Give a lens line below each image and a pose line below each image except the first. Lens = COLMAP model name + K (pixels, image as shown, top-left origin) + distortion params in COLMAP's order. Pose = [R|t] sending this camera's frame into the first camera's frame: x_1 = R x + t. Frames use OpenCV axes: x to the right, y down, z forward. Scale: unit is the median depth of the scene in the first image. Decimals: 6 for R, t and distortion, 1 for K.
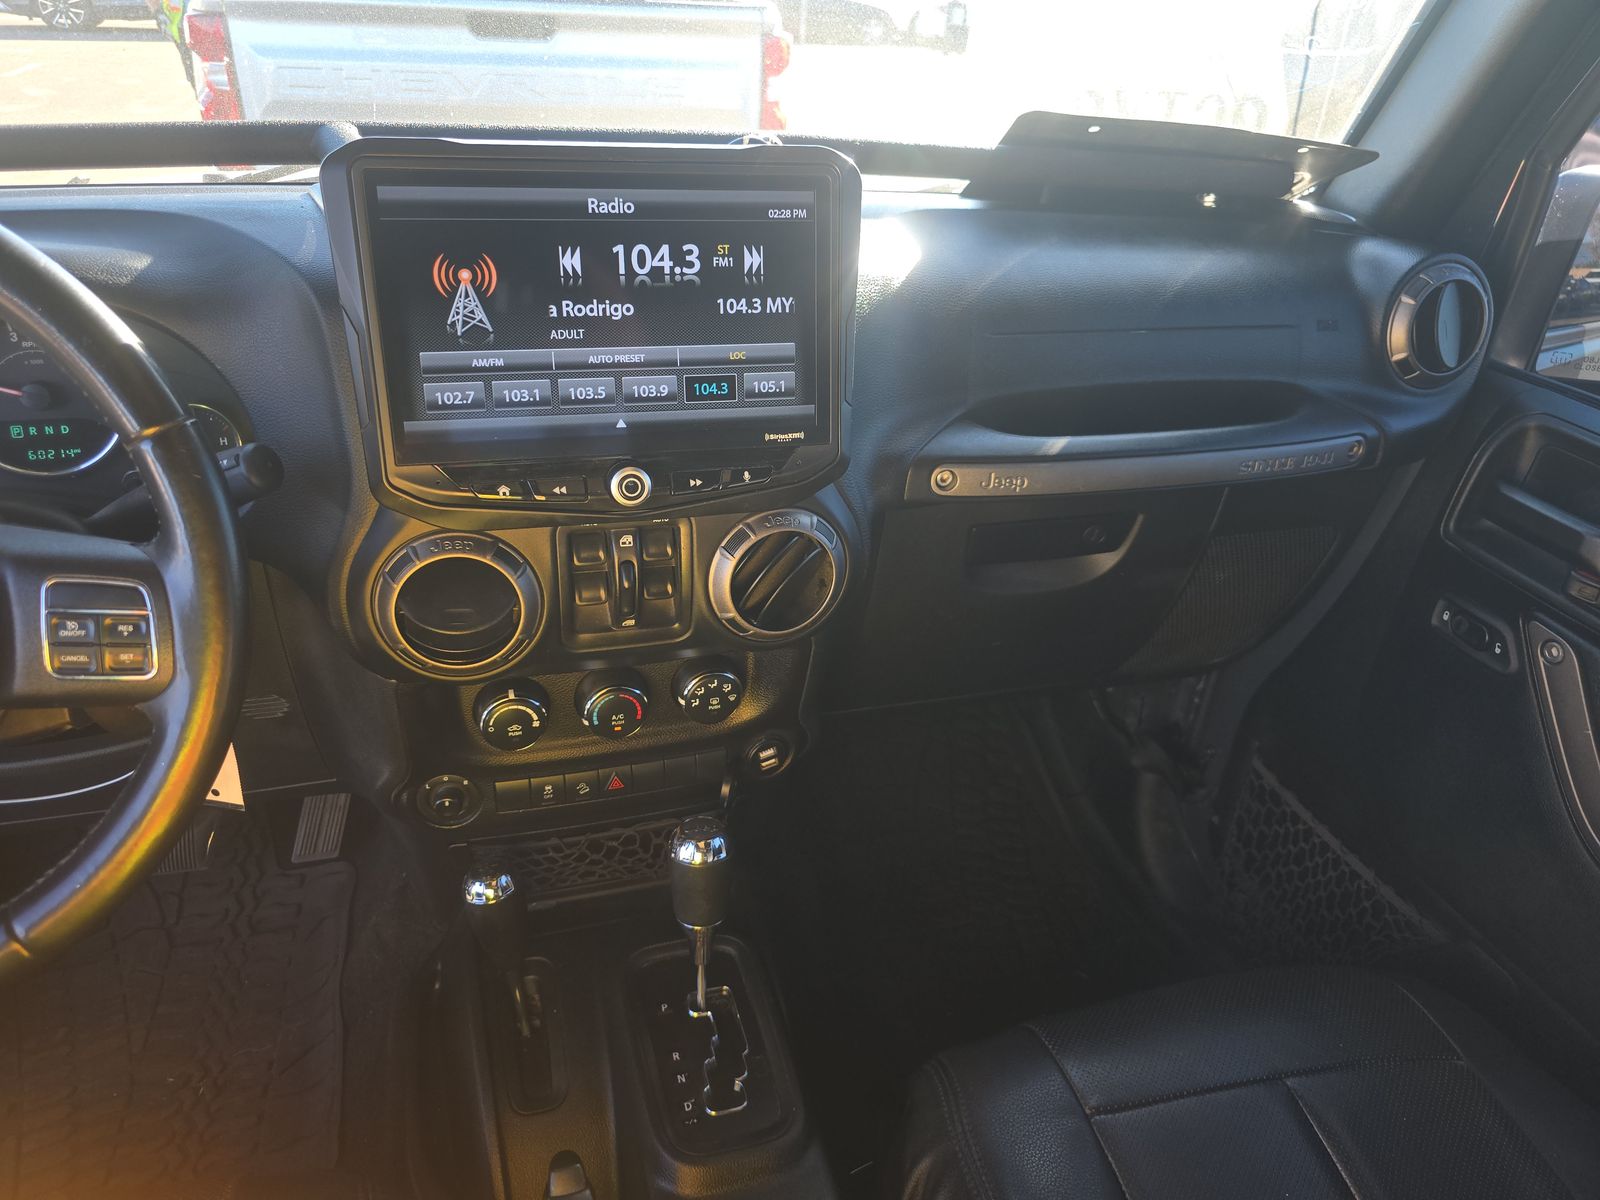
lens RADIAL K [[1103.2, 0, 800.0], [0, 1103.2, 600.0], [0, 0, 1]] dist [-0.007068, 0.000869]
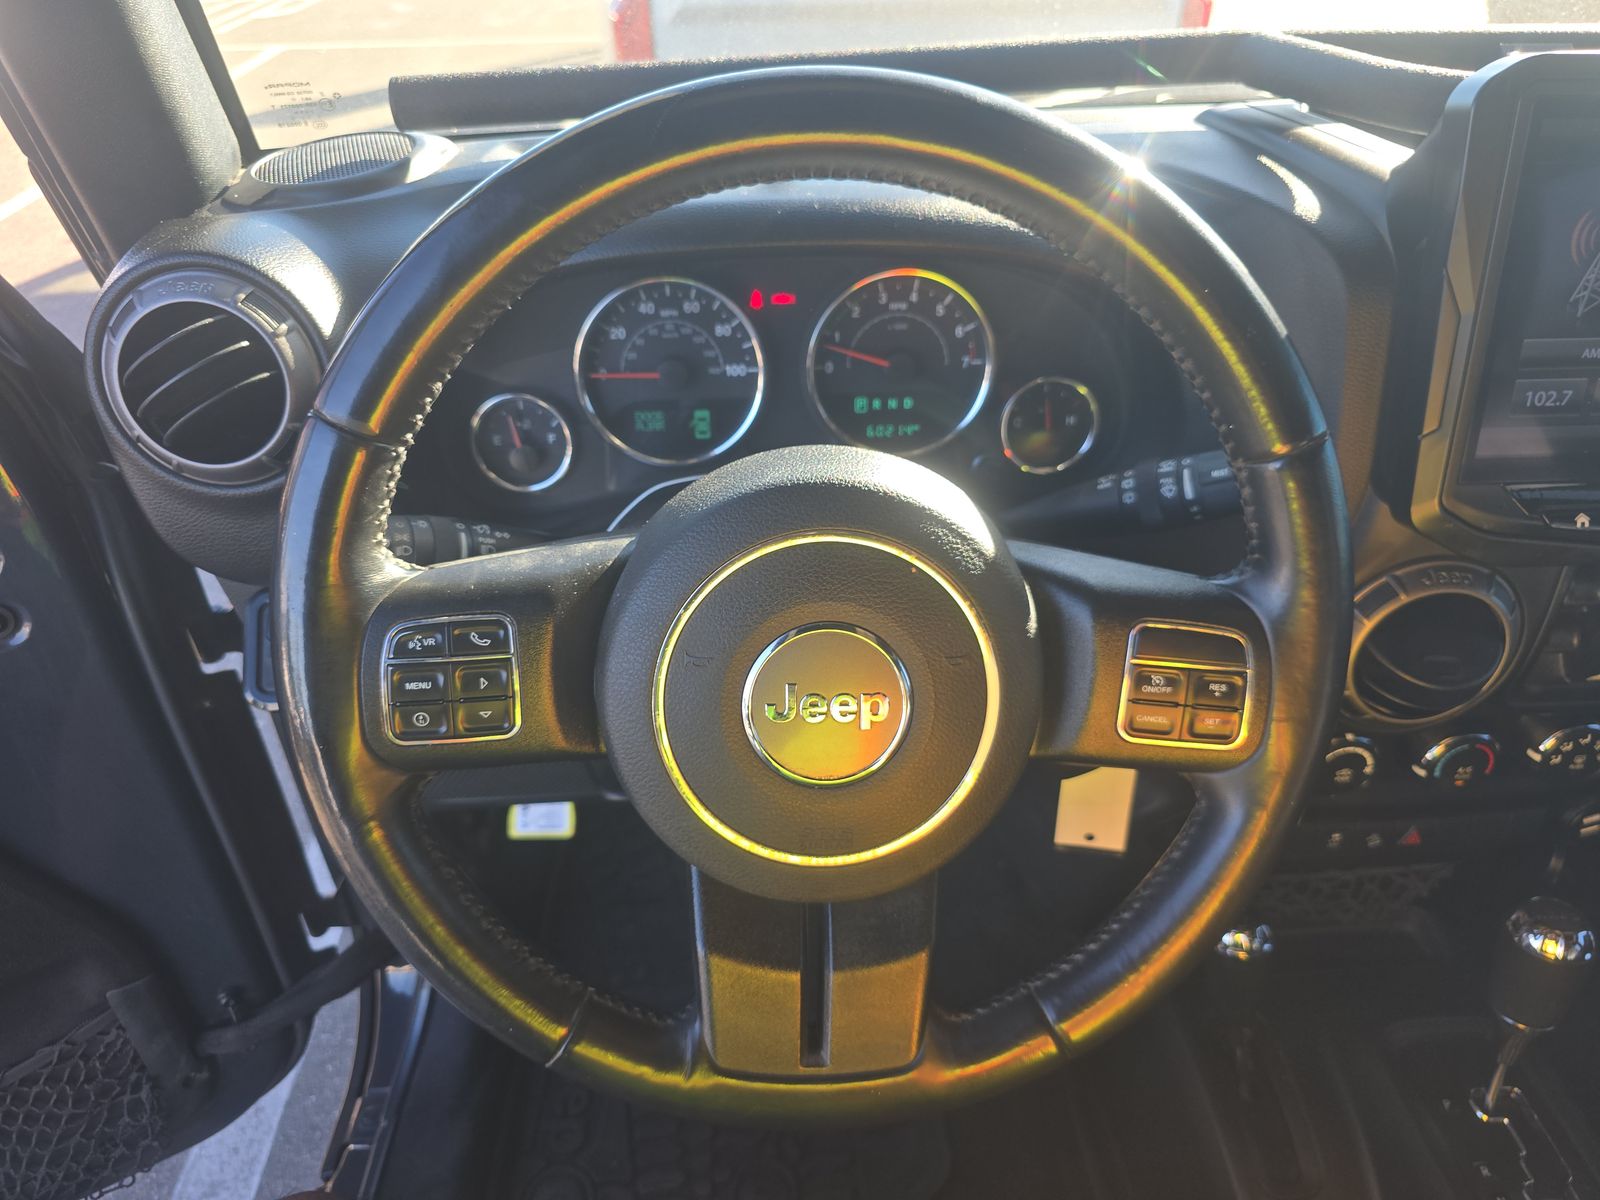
lens RADIAL K [[1103.2, 0, 800.0], [0, 1103.2, 600.0], [0, 0, 1]] dist [-0.007068, 0.000869]
pose [[0.972860, 0.075959, -0.218570, -0.567451], [-0.060707, 0.995282, 0.075681, -0.061997], [0.223287, -0.060358, 0.972882, 0.115205]]
